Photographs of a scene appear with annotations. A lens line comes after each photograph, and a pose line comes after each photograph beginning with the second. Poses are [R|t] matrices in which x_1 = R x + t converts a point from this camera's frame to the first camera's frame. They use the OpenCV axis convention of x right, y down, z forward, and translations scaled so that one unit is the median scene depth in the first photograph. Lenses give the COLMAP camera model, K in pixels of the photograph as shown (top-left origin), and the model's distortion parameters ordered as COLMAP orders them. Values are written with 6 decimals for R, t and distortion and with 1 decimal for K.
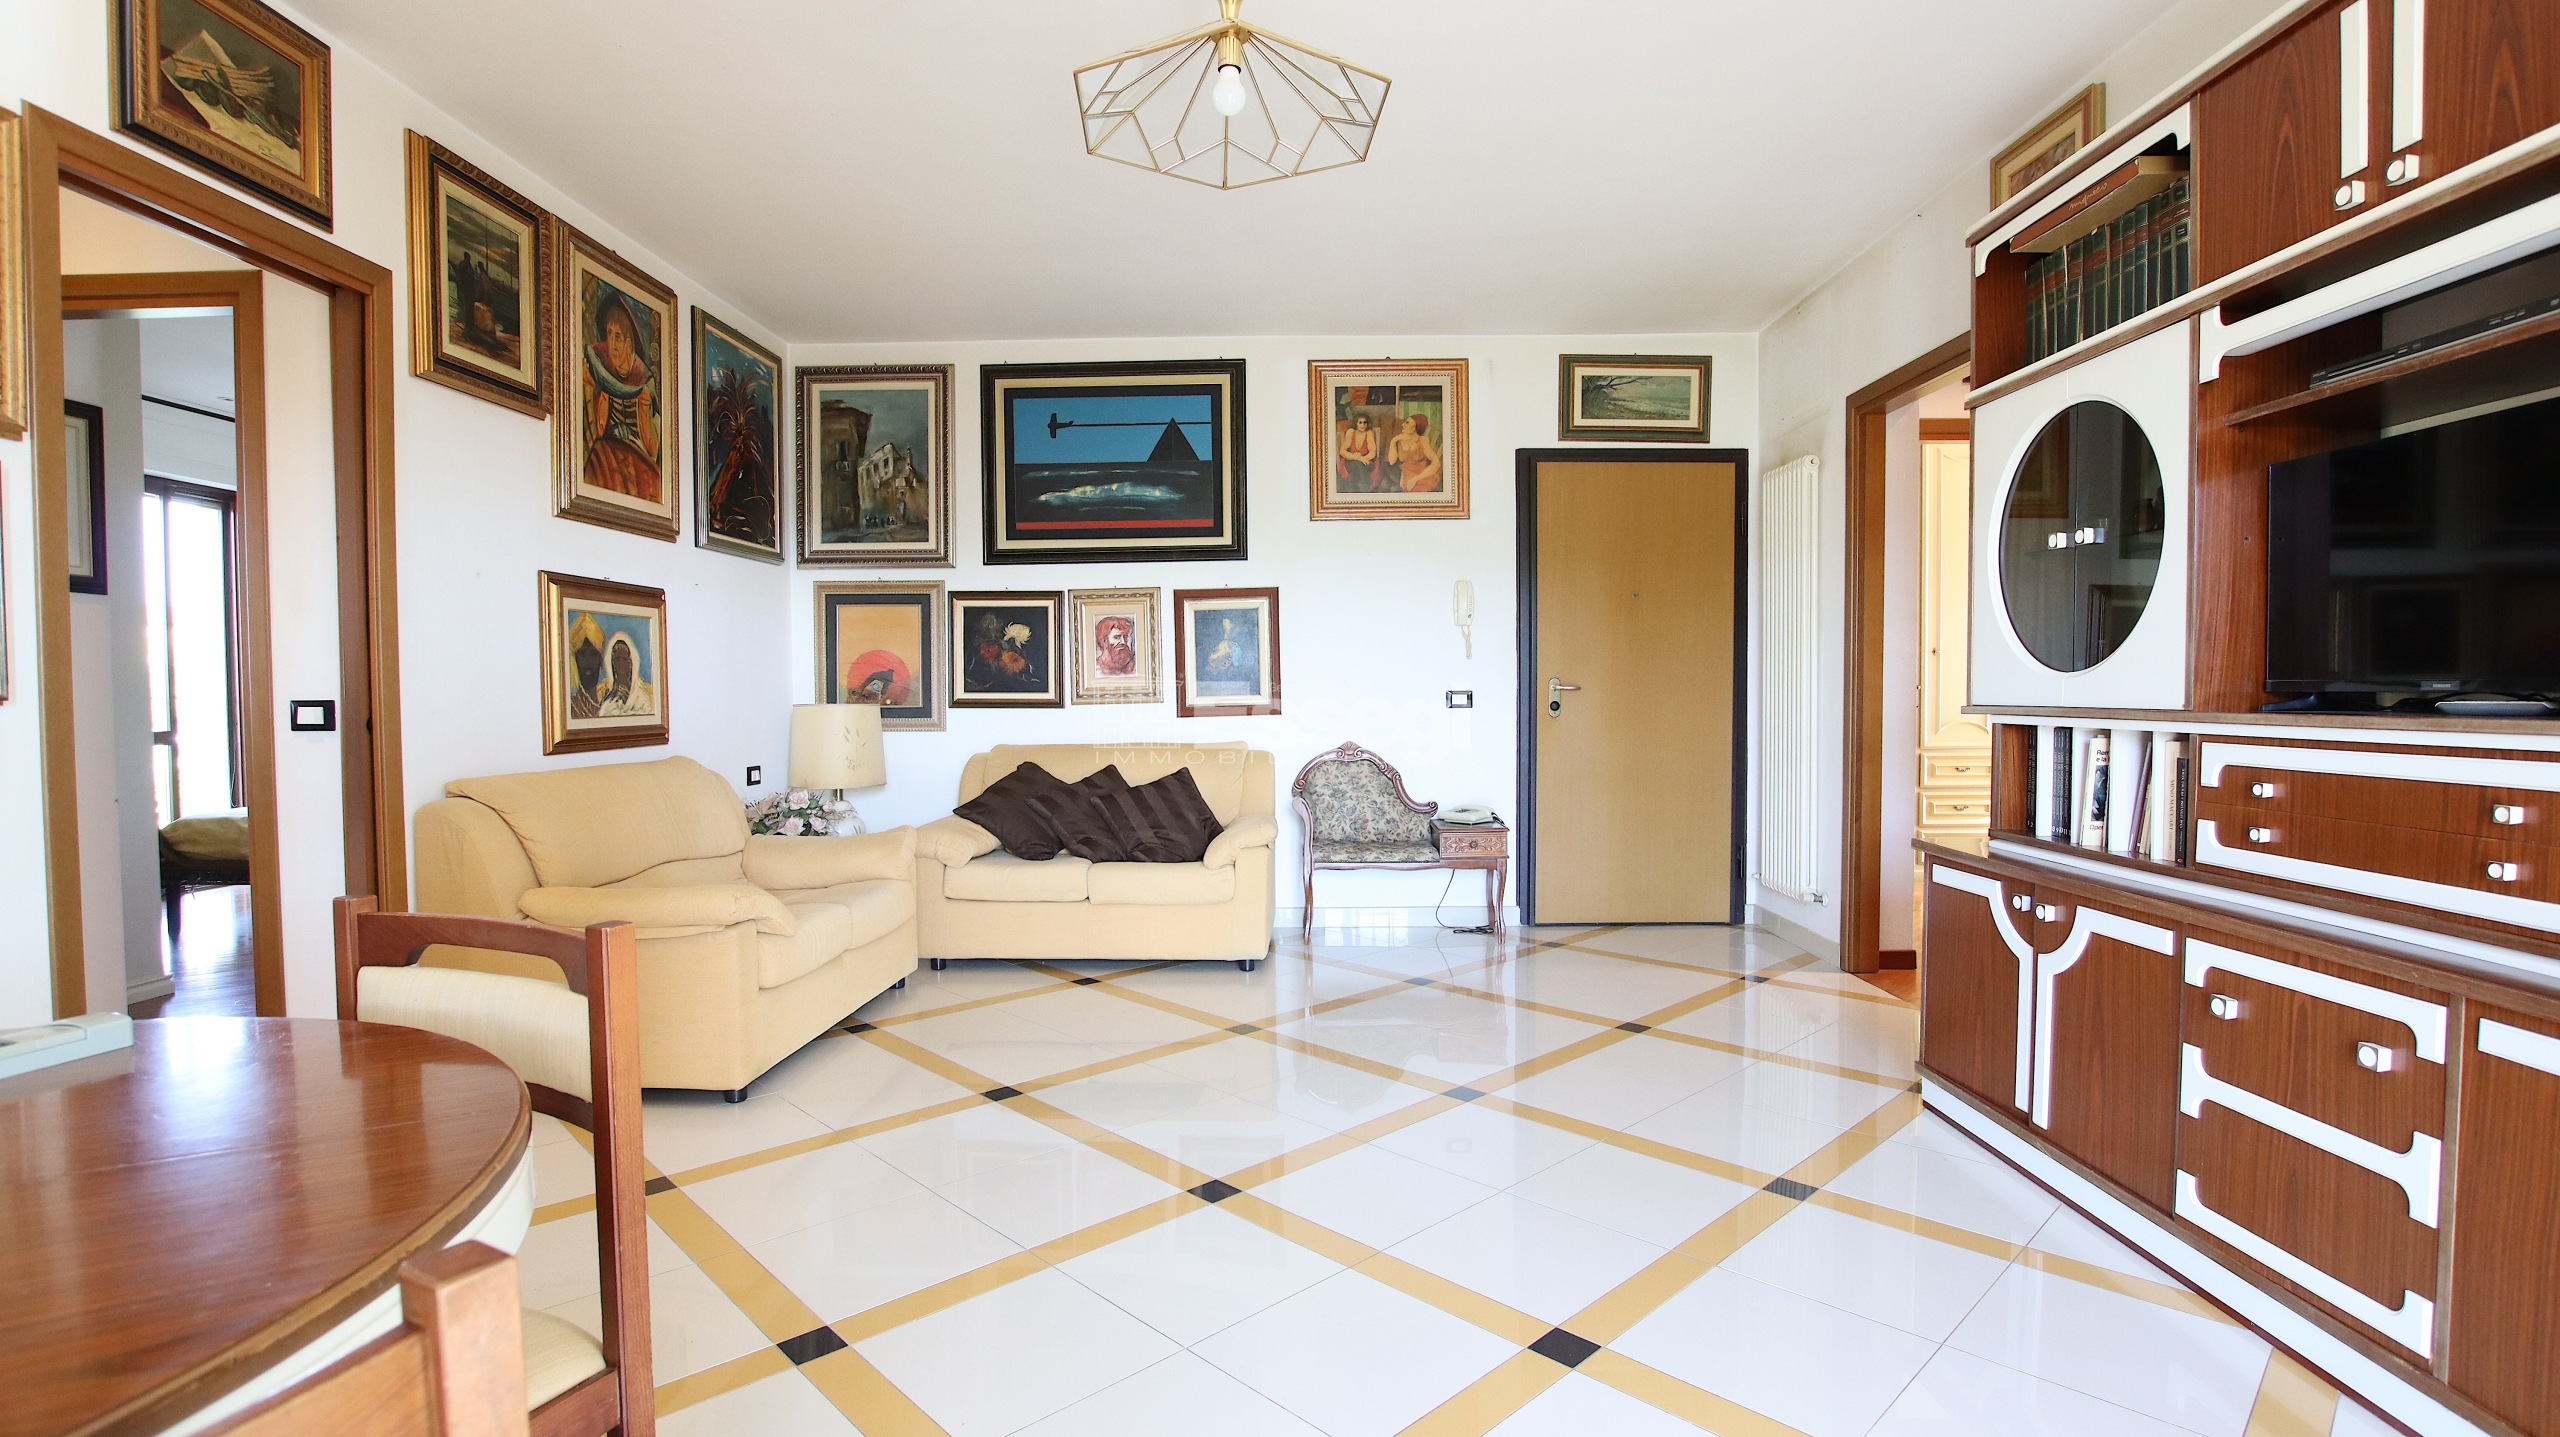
lens RADIAL K [[1205.5, 0, 1285.1], [0, 1205.5, 729.0], [0, 0, 1]] dist [-0.027714, 0.006420]
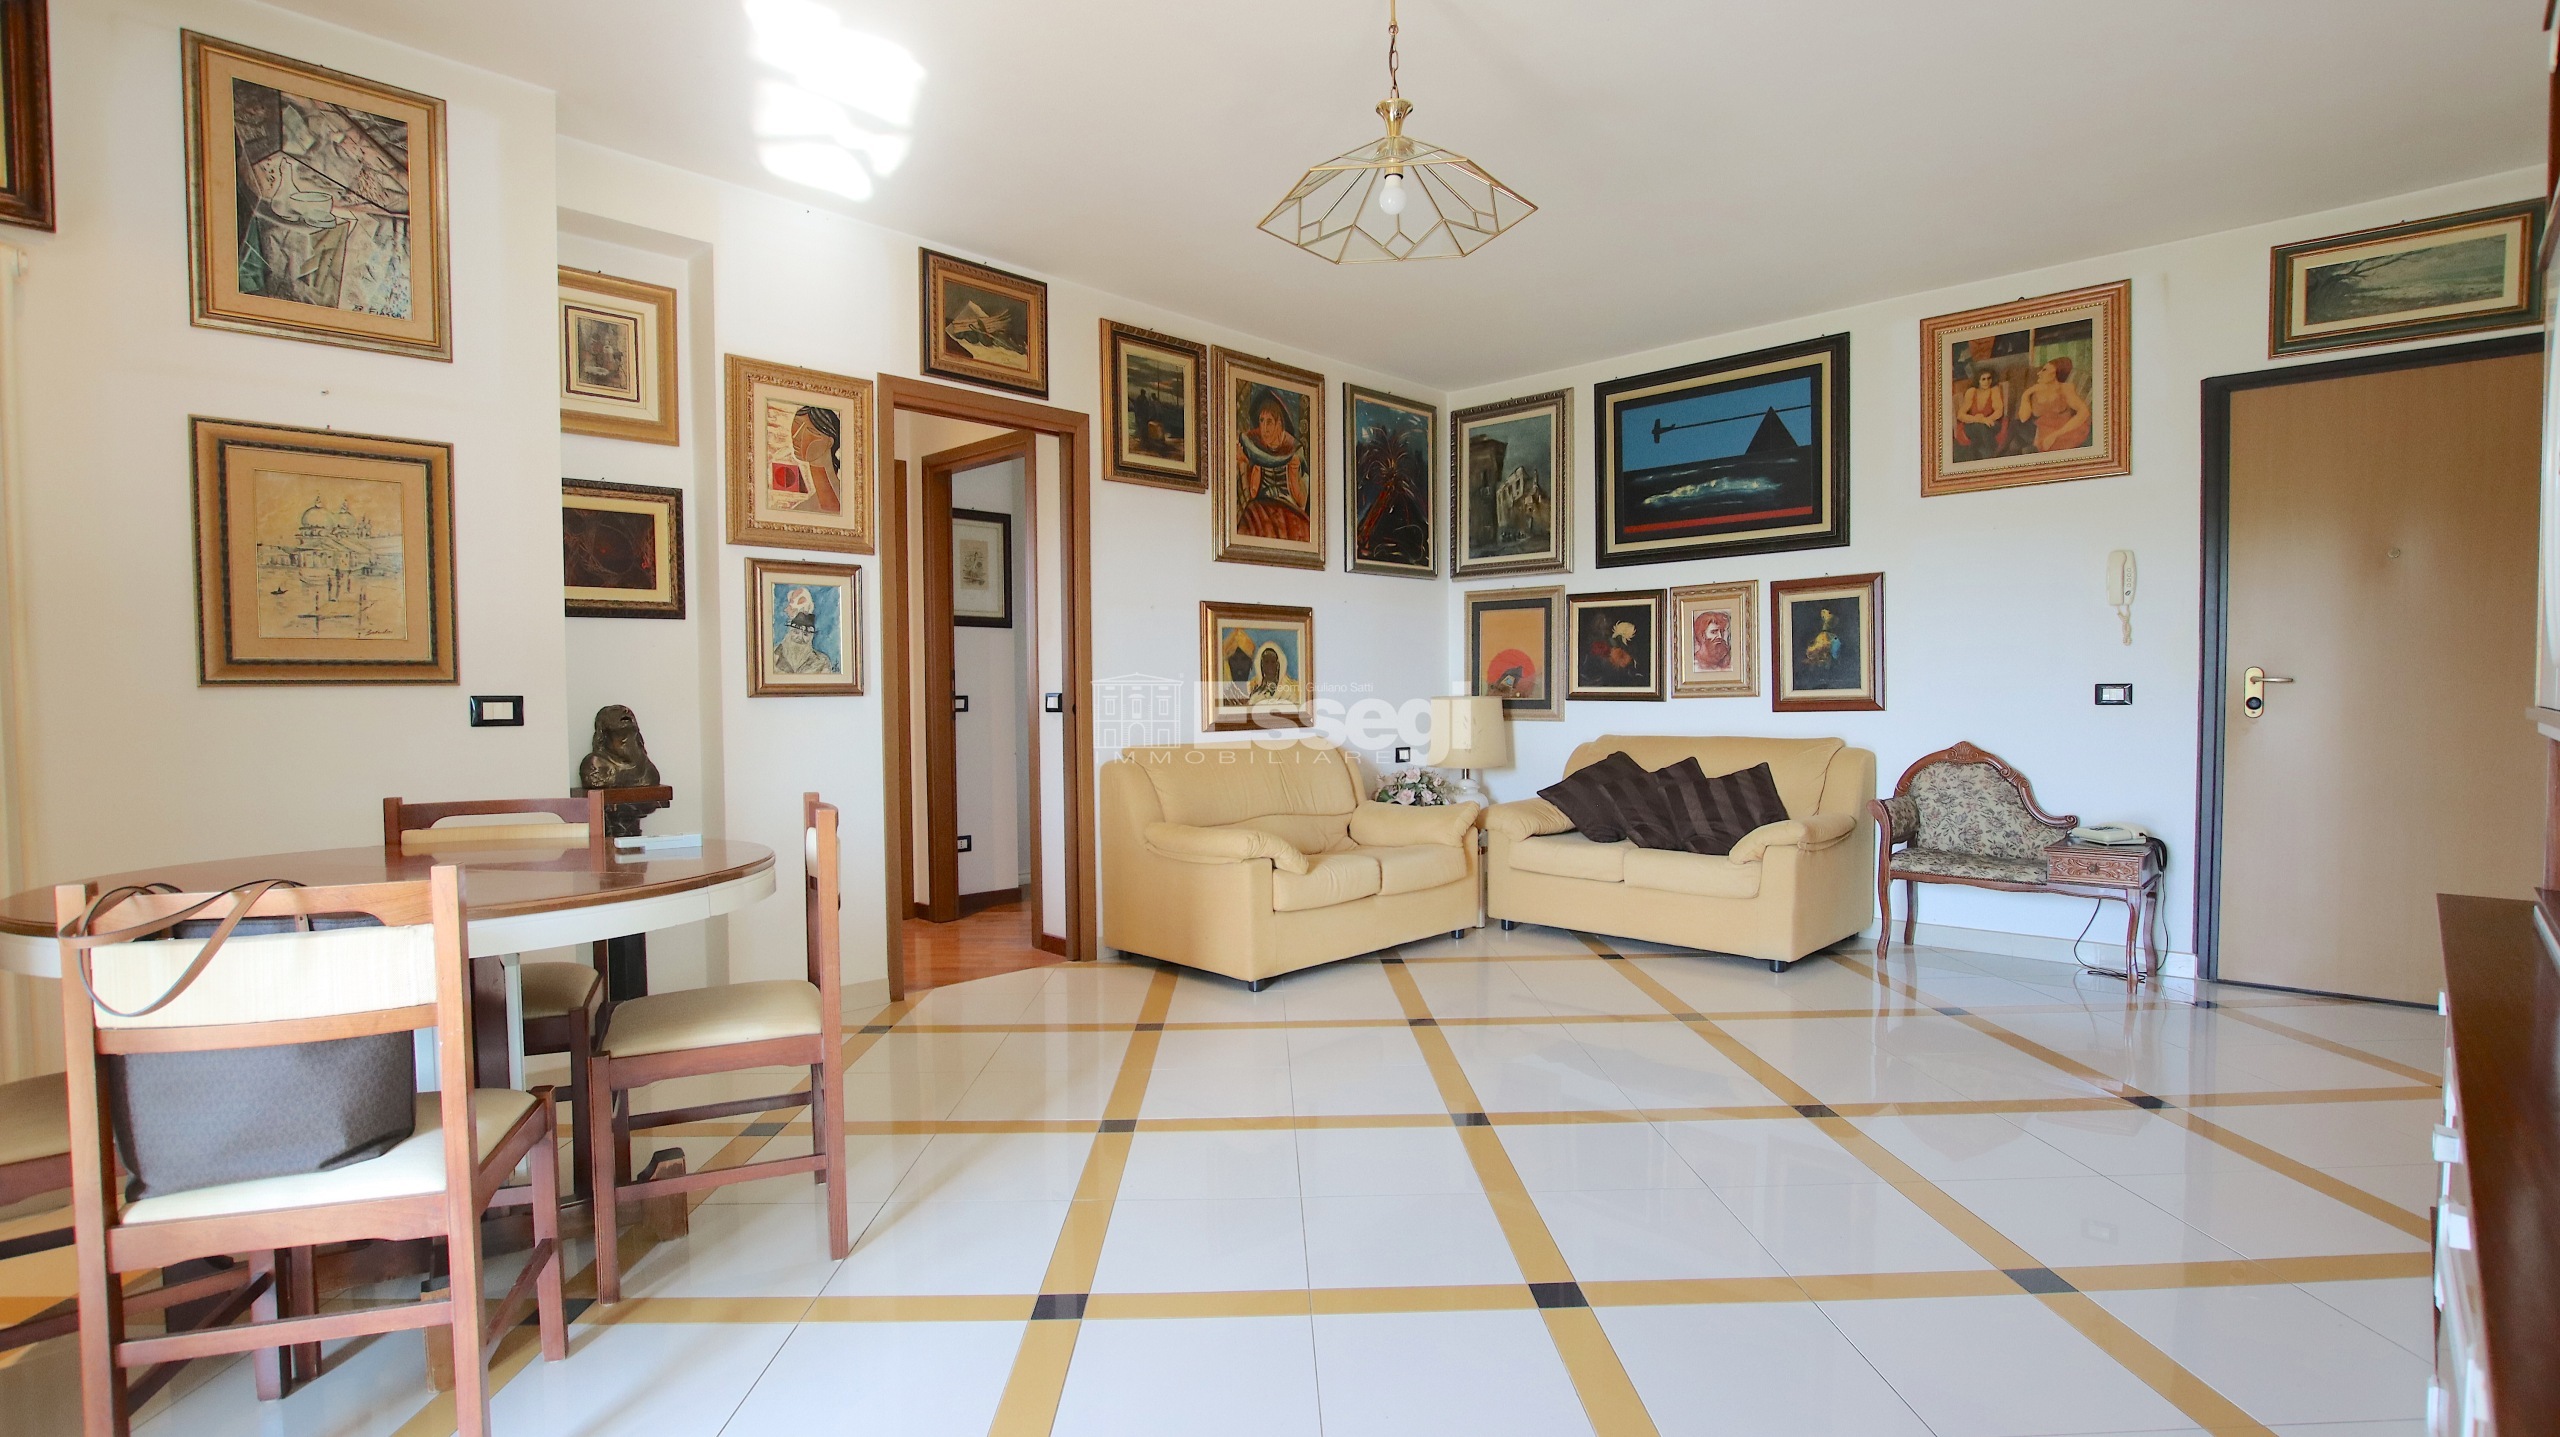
lens RADIAL K [[1205.5, 0, 1285.1], [0, 1205.5, 729.0], [0, 0, 1]] dist [-0.027714, 0.006420]
pose [[0.737246, 0.022383, -0.675253, 0.286082], [-0.016910, 0.999749, 0.014678, -0.003332], [0.675412, 0.000597, 0.737440, 0.012892]]
